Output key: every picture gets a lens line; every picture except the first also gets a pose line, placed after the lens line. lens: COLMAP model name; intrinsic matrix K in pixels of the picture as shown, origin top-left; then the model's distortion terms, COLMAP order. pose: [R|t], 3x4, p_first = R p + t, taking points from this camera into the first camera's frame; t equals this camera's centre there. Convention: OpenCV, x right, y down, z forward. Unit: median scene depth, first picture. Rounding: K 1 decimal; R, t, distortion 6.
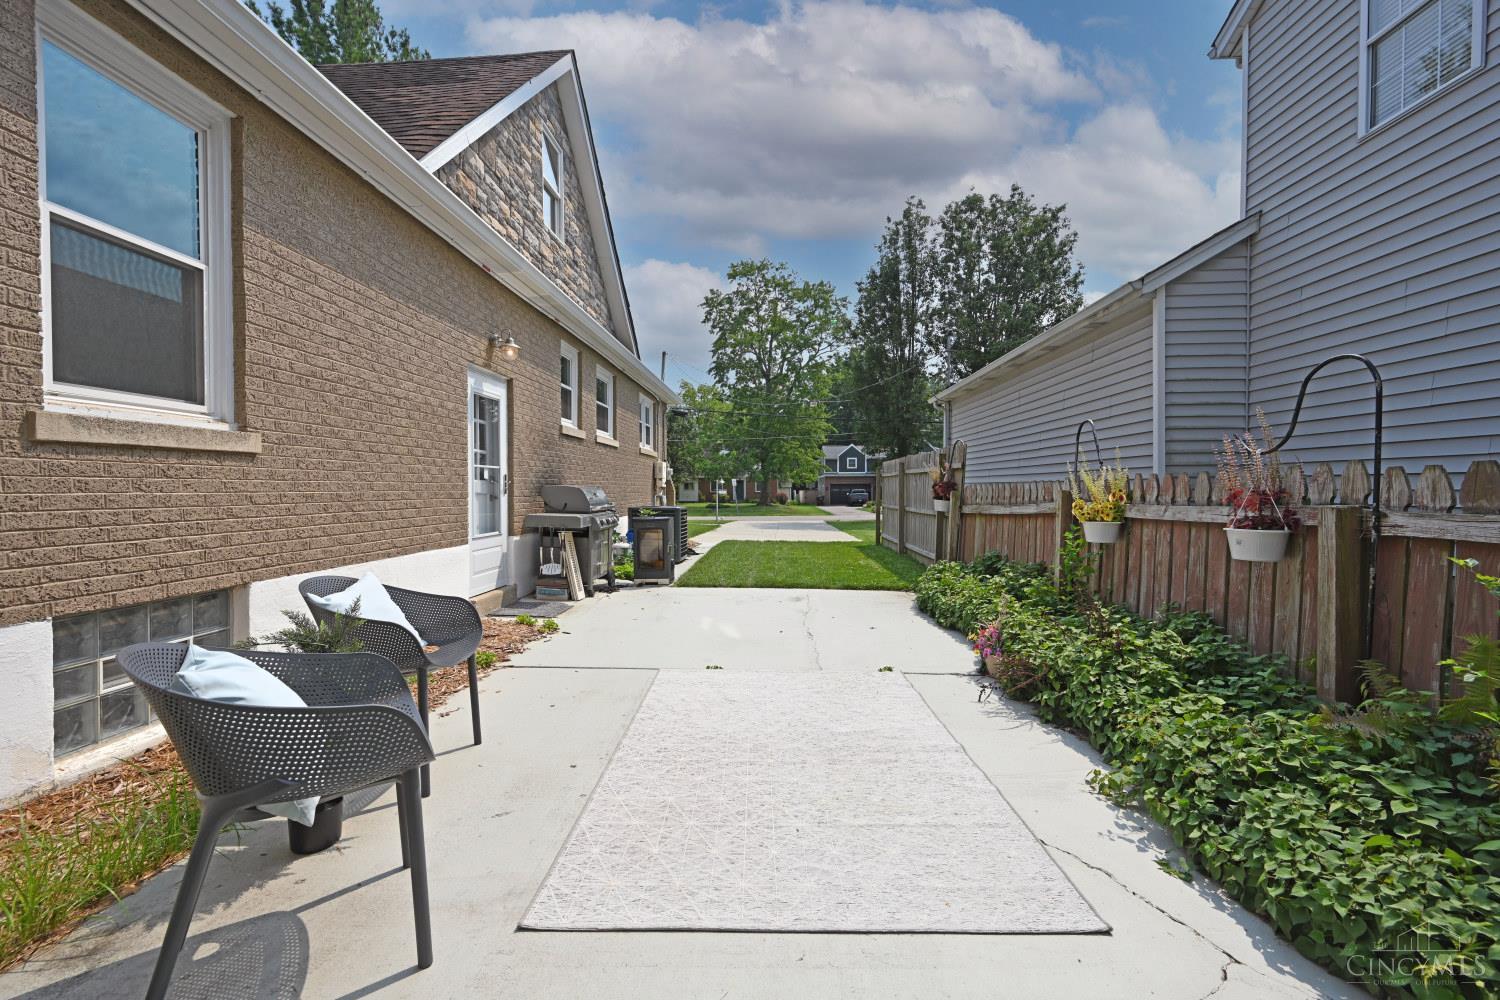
lens RADIAL K [[588.3, 0, 749.7], [0, 588.3, 501.7], [0, 0, 1]] dist [-0.002958, -0.000714]
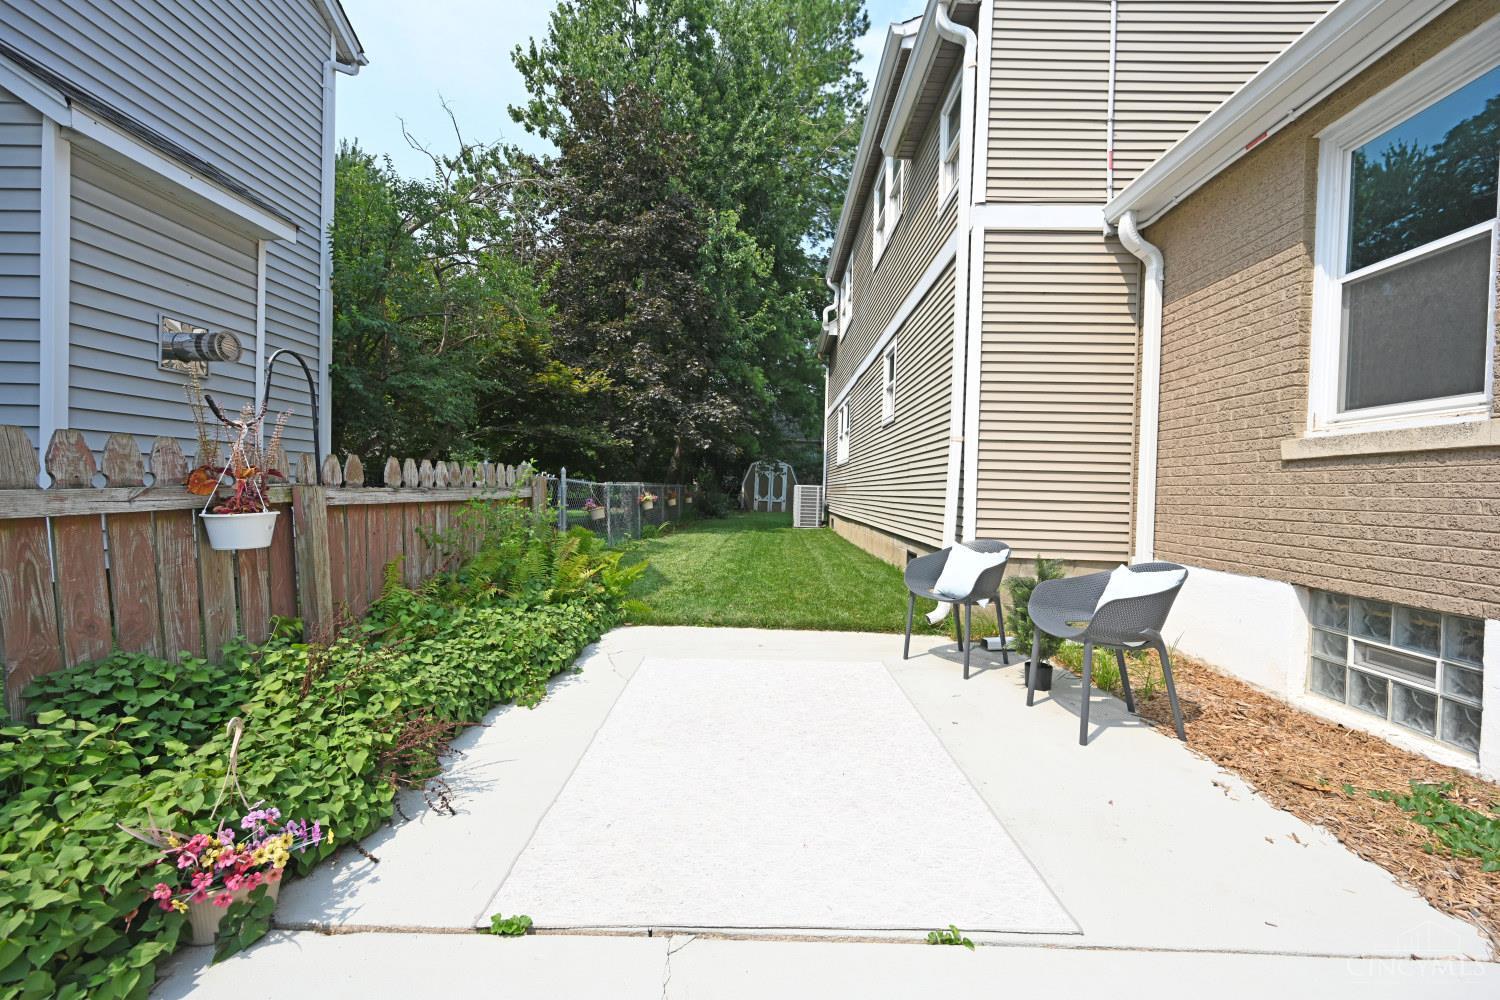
lens RADIAL K [[588.3, 0, 755.1], [0, 588.3, 499.7], [0, 0, 1]] dist [-0.002958, -0.000714]
pose [[-0.999621, -0.022337, -0.016118, 0.126118], [-0.022966, 0.998936, 0.040003, -0.029048], [0.015208, 0.040358, -0.999070, 2.163502]]
